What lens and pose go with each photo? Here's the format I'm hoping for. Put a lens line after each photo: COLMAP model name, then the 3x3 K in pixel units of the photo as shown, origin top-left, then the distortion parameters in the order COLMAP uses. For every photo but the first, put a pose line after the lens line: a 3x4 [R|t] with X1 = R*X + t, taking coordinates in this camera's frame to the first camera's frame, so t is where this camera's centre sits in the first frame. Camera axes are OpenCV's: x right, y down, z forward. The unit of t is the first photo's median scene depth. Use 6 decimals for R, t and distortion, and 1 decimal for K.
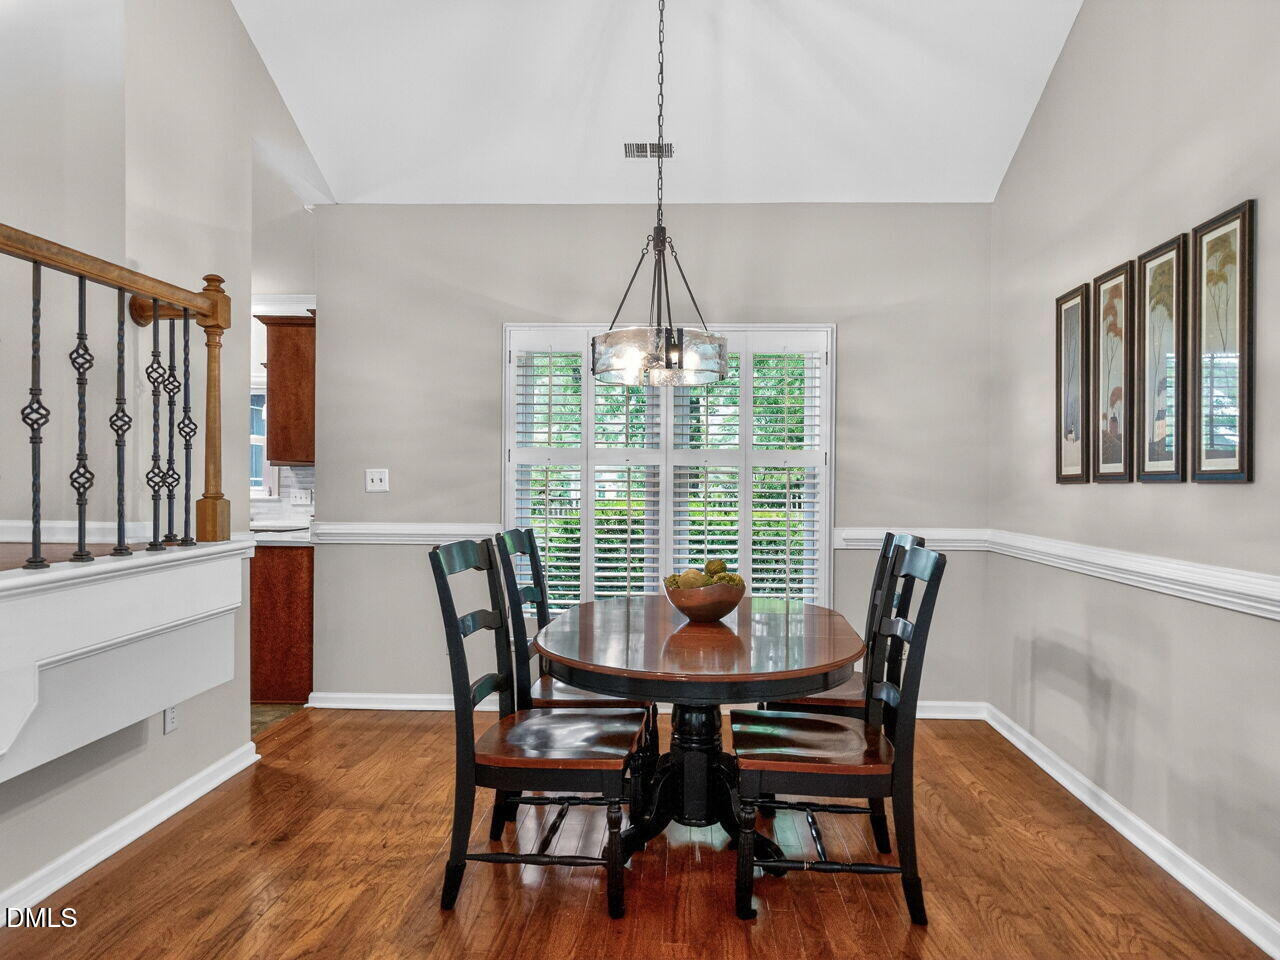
lens RADIAL K [[804.0, 0, 664.6], [0, 804.0, 480.8], [0, 0, 1]] dist [0.000715, 0.000582]
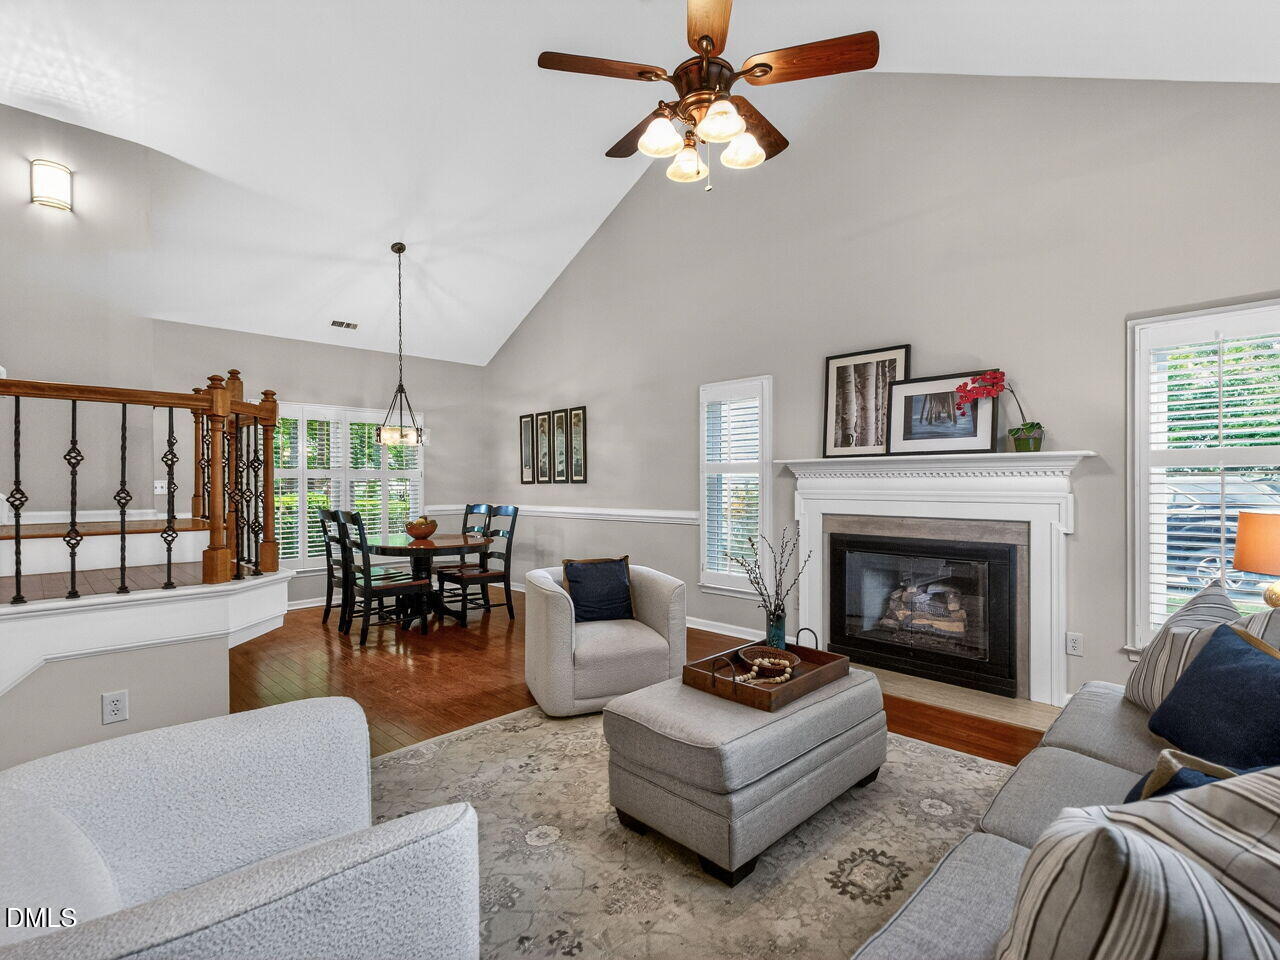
lens RADIAL K [[629.4, 0, 640.0], [0, 629.4, 480.0], [0, 0, 1]] dist [-0.001591, -0.000715]
pose [[0.692966, -0.007185, 0.720935, -0.906123], [0.012185, 0.999924, -0.001746, -0.002900], [-0.720868, 0.009995, 0.693001, -0.904188]]
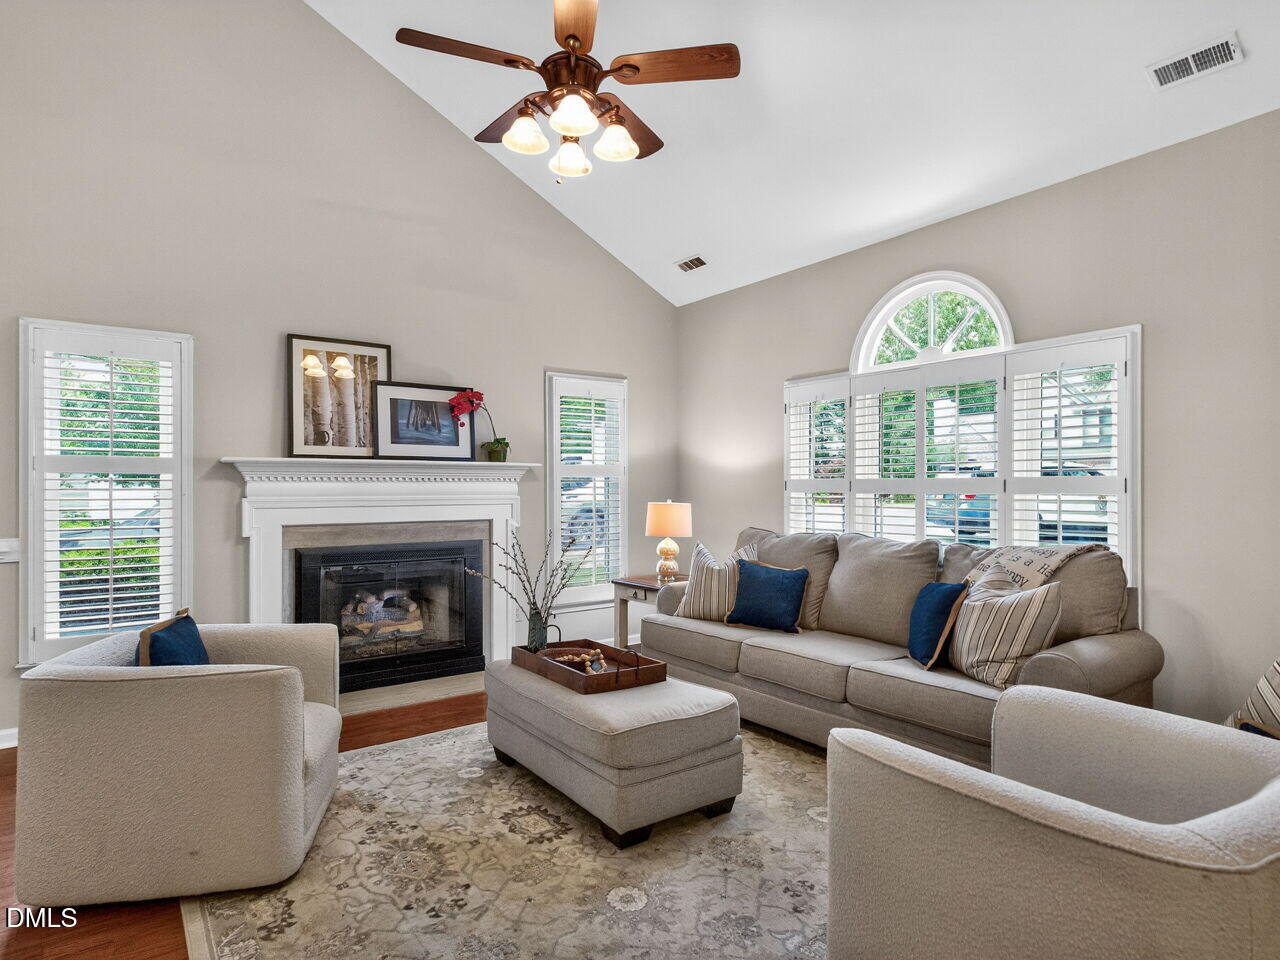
lens RADIAL K [[710.3, 0, 640.0], [0, 710.3, 480.0], [0, 0, 1]] dist [0.003819, -0.000399]
pose [[-0.606435, 0.000903, 0.795132, -1.033511], [0.000593, 1.000000, -0.000683, -0.007026], [-0.795133, 0.000057, -0.606436, 0.146213]]
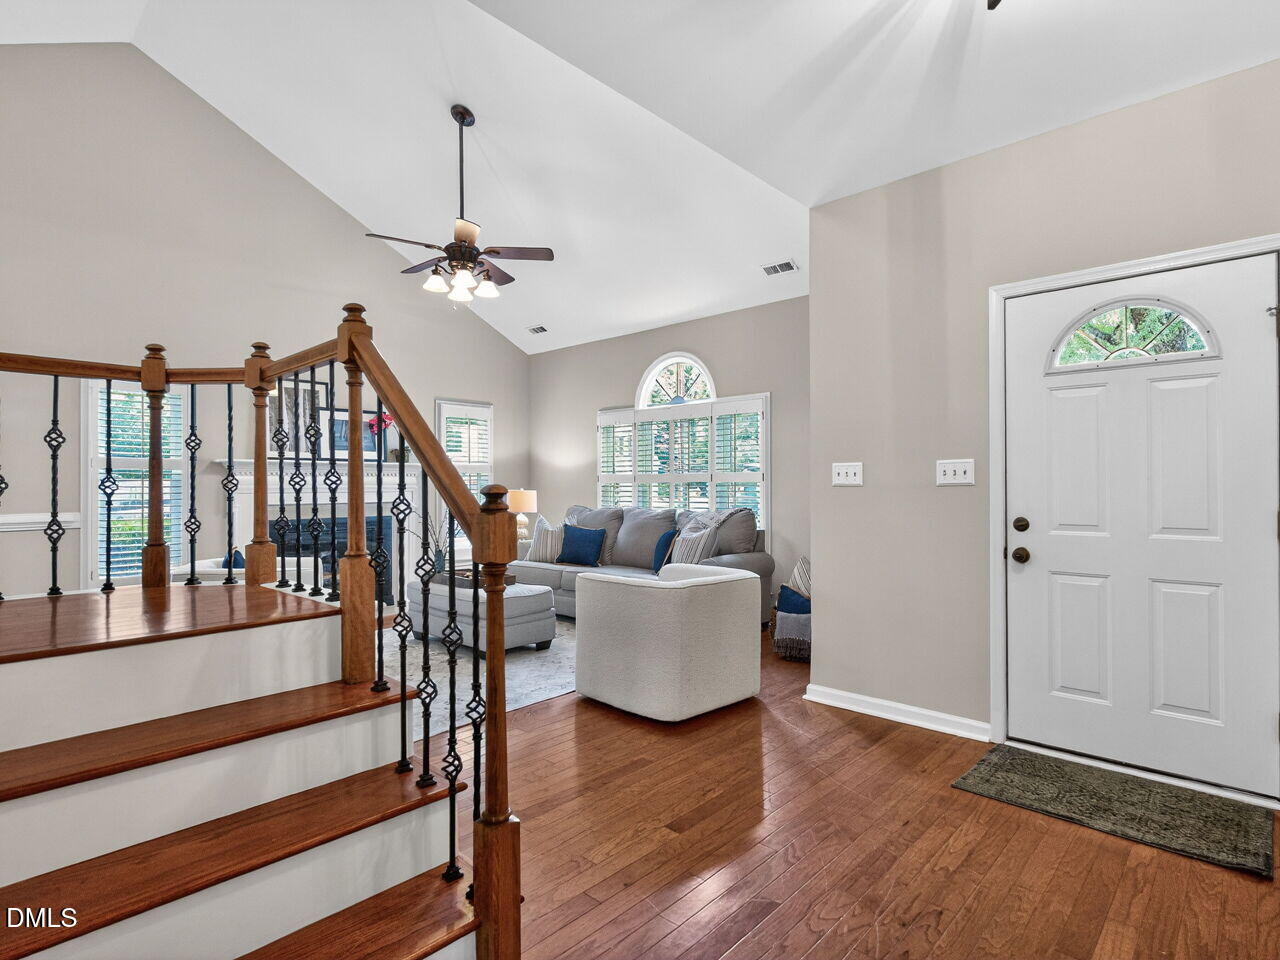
lens RADIAL K [[666.7, 0, 640.0], [0, 666.7, 480.0], [0, 0, 1]] dist [-0.002489, -0.000238]
pose [[-0.751433, -0.000445, 0.659809, -1.630275], [0.001257, 0.999997, 0.002106, 0.005312], [-0.659808, 0.002411, -0.751431, 0.584514]]
